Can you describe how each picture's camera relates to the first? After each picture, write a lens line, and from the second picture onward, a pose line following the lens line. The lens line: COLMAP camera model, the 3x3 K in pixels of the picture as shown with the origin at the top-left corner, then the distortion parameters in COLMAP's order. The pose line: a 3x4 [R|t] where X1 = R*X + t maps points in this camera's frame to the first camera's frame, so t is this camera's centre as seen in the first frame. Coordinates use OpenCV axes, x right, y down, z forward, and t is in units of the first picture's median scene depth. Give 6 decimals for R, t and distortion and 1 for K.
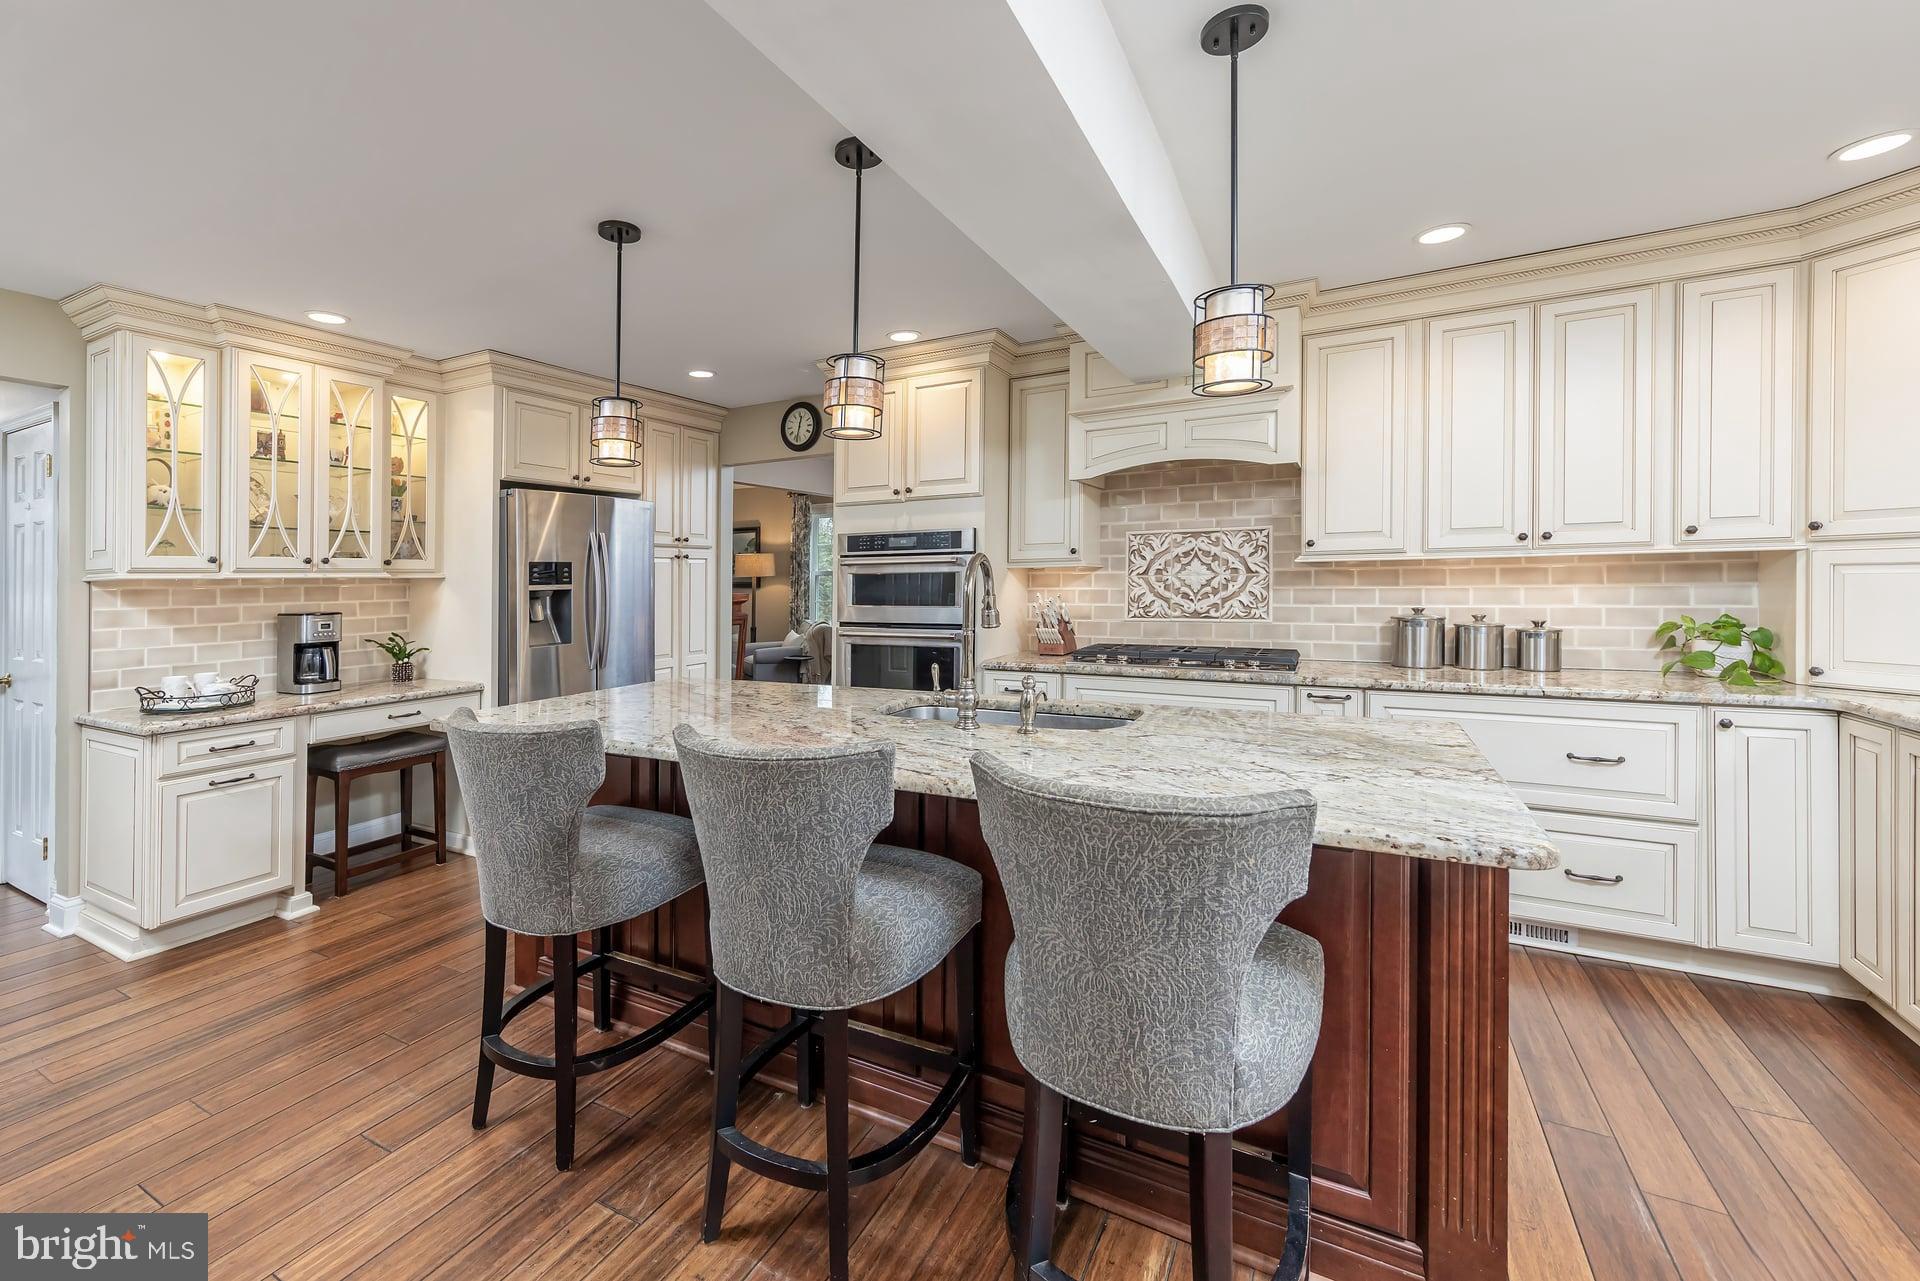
lens RADIAL K [[816.9, 0, 890.1], [0, 816.9, 559.6], [0, 0, 1]] dist [0.003988, 0.000313]
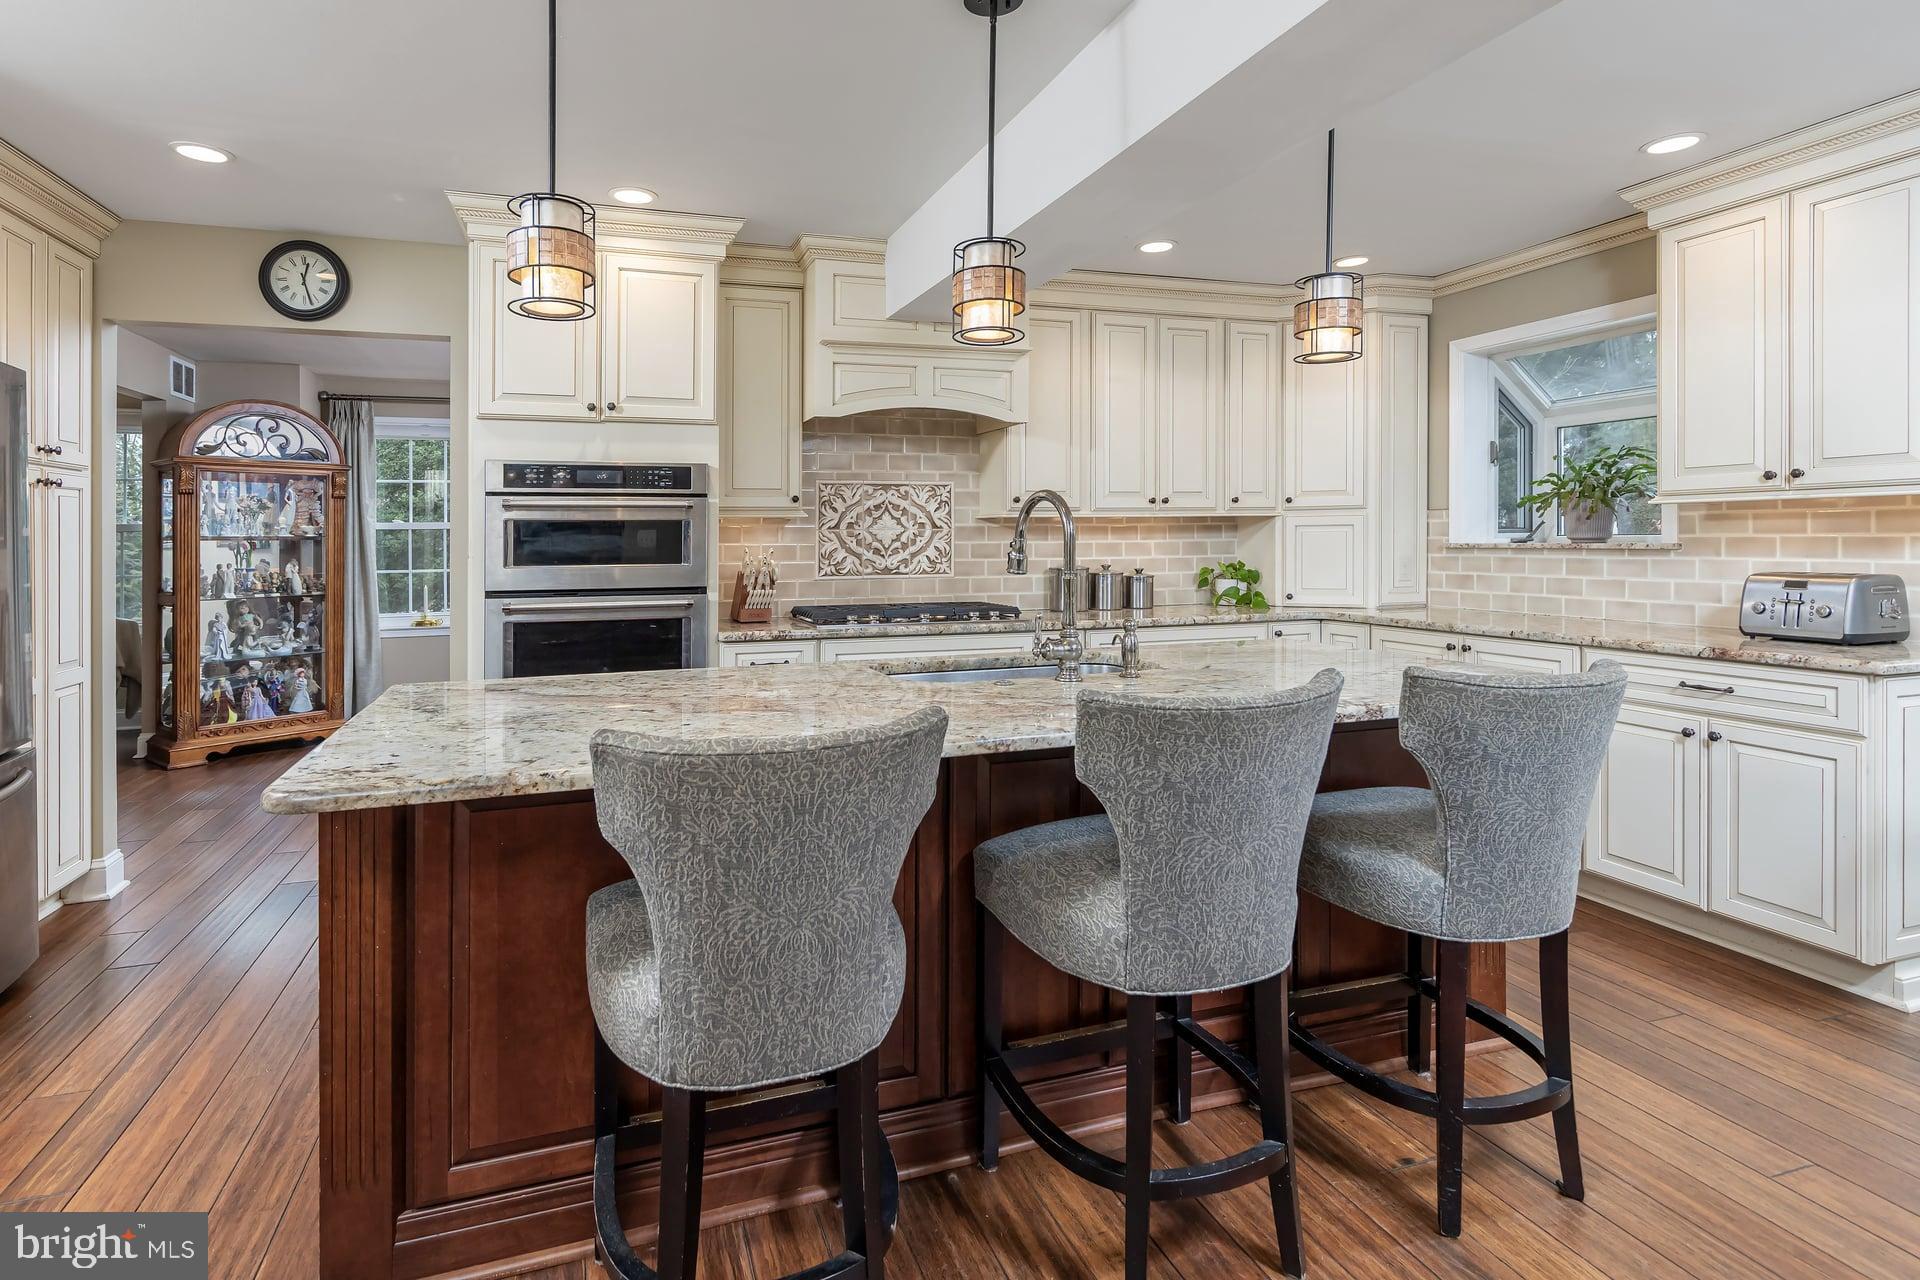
lens RADIAL K [[967.0, 0, 894.9], [0, 967.0, 540.9], [0, 0, 1]] dist [0.003993, -0.001683]
pose [[0.666857, 0.008919, 0.745132, -0.525847], [-0.019510, 0.999795, 0.005493, 0.029419], [-0.744930, -0.018201, 0.666894, 0.270181]]
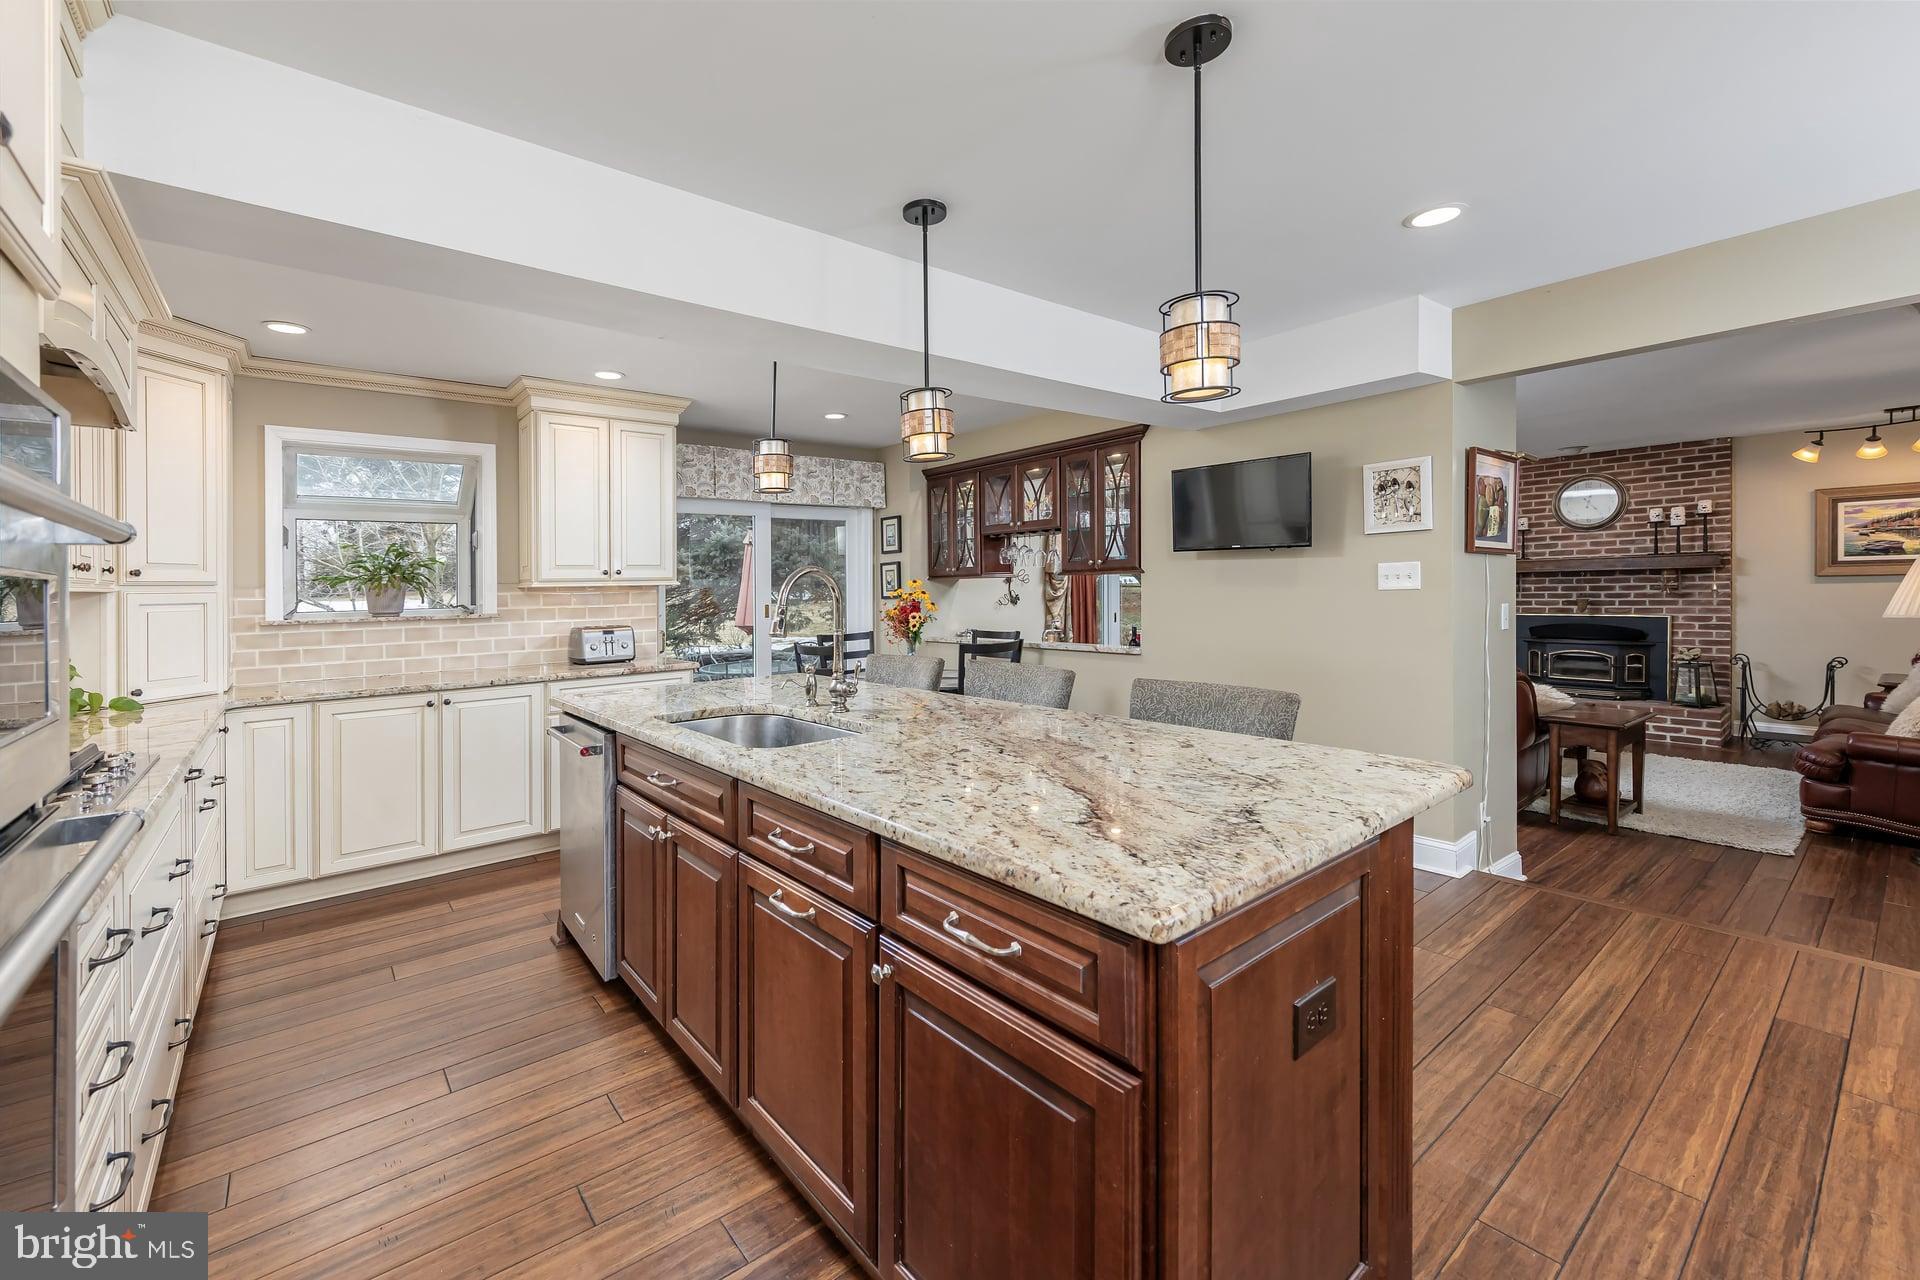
lens RADIAL K [[791.6, 0, 902.2], [0, 791.6, 595.6], [0, 0, 1]] dist [0.001905, 0.000041]
pose [[-0.924482, 0.036604, 0.379465, -0.283354], [0.030605, 0.999293, -0.021832, 0.040355], [-0.379996, -0.008570, -0.924948, 1.255502]]
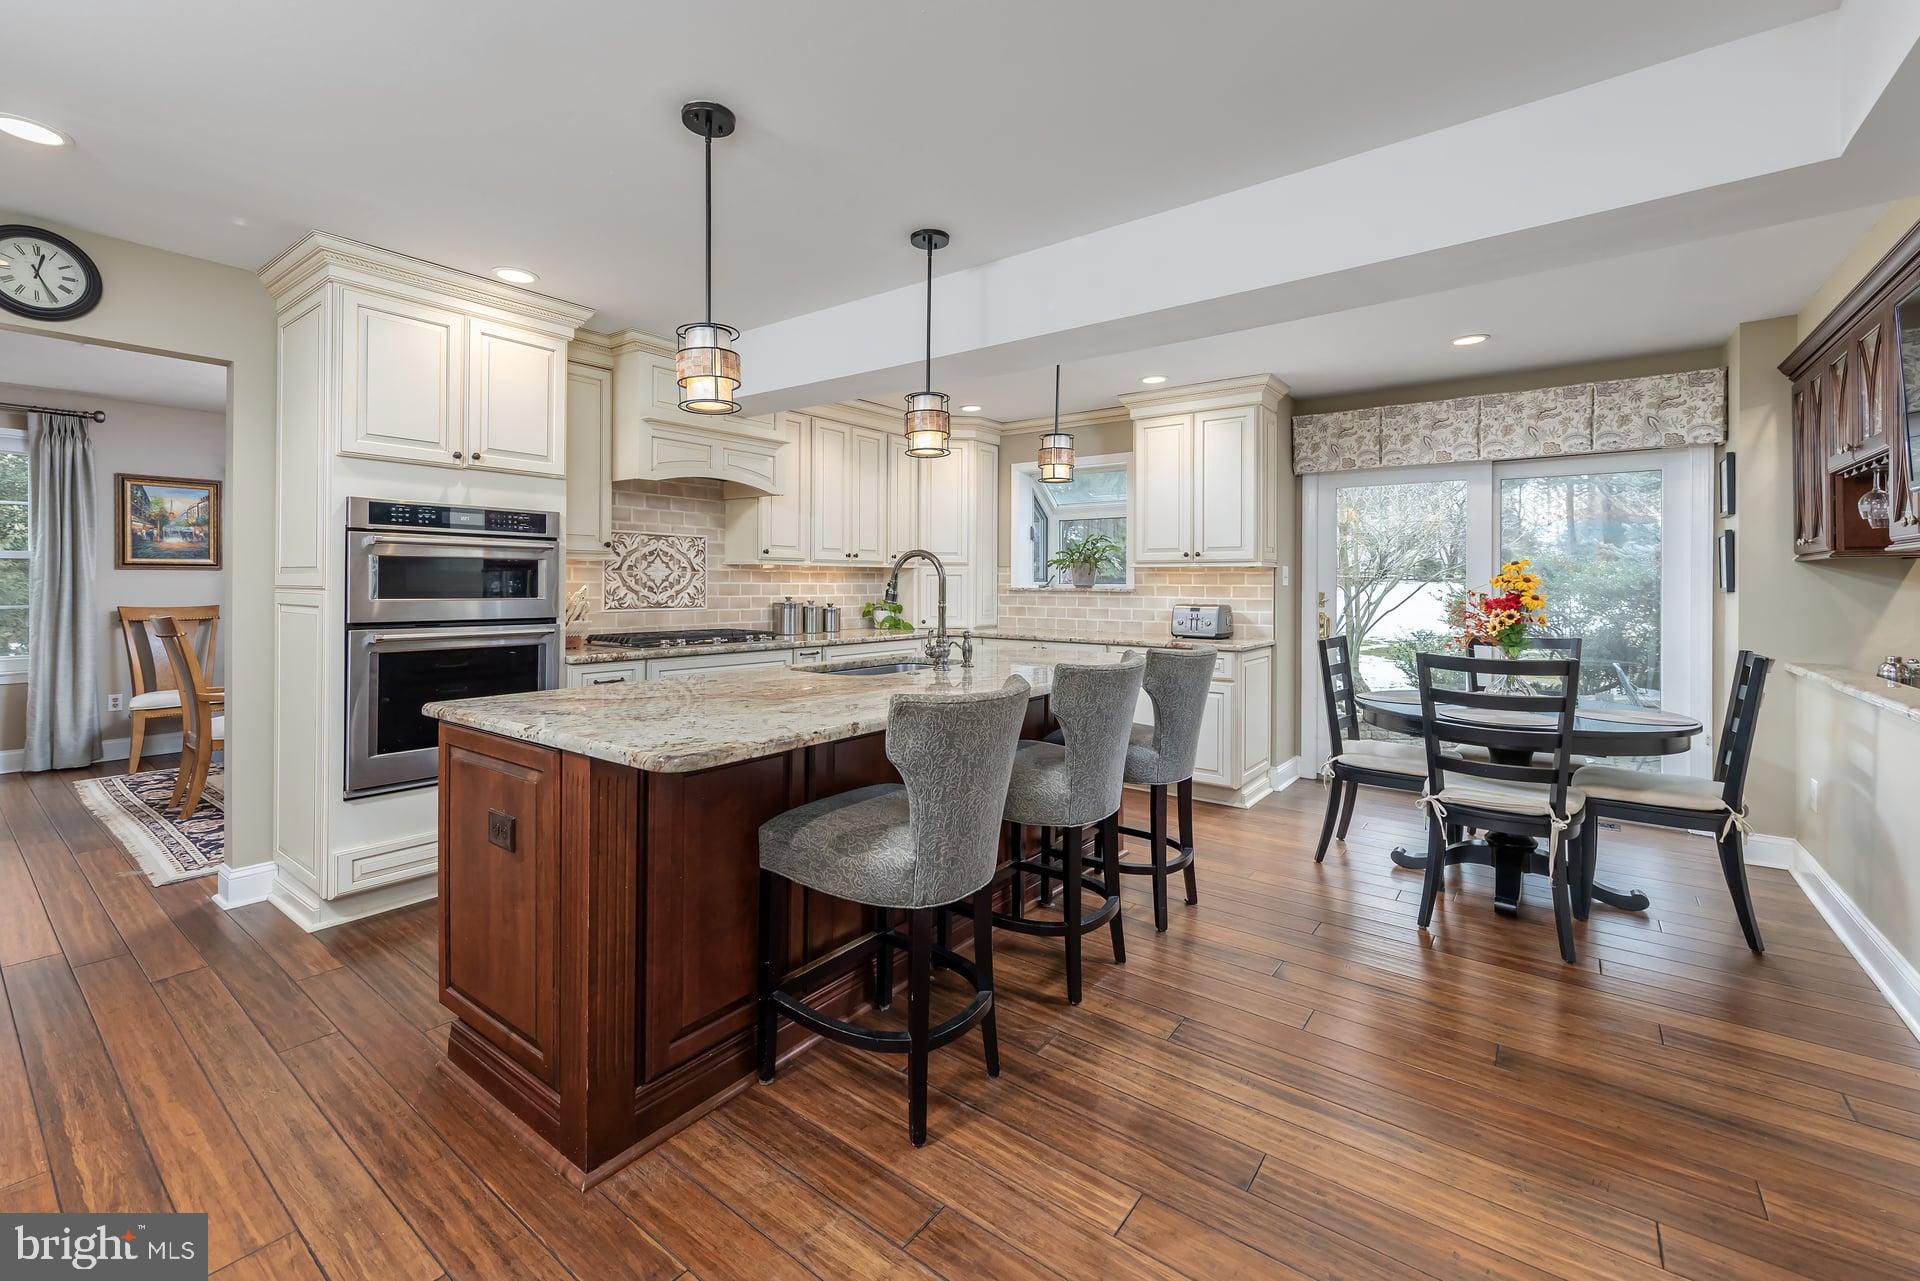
lens RADIAL K [[806.3, 0, 923.5], [0, 806.3, 570.3], [0, 0, 1]] dist [0.001346, -0.000293]
pose [[0.143128, 0.032493, 0.989171, -0.823567], [-0.032418, 0.999079, -0.028127, 0.042696], [-0.989173, -0.028041, 0.144049, 0.514891]]
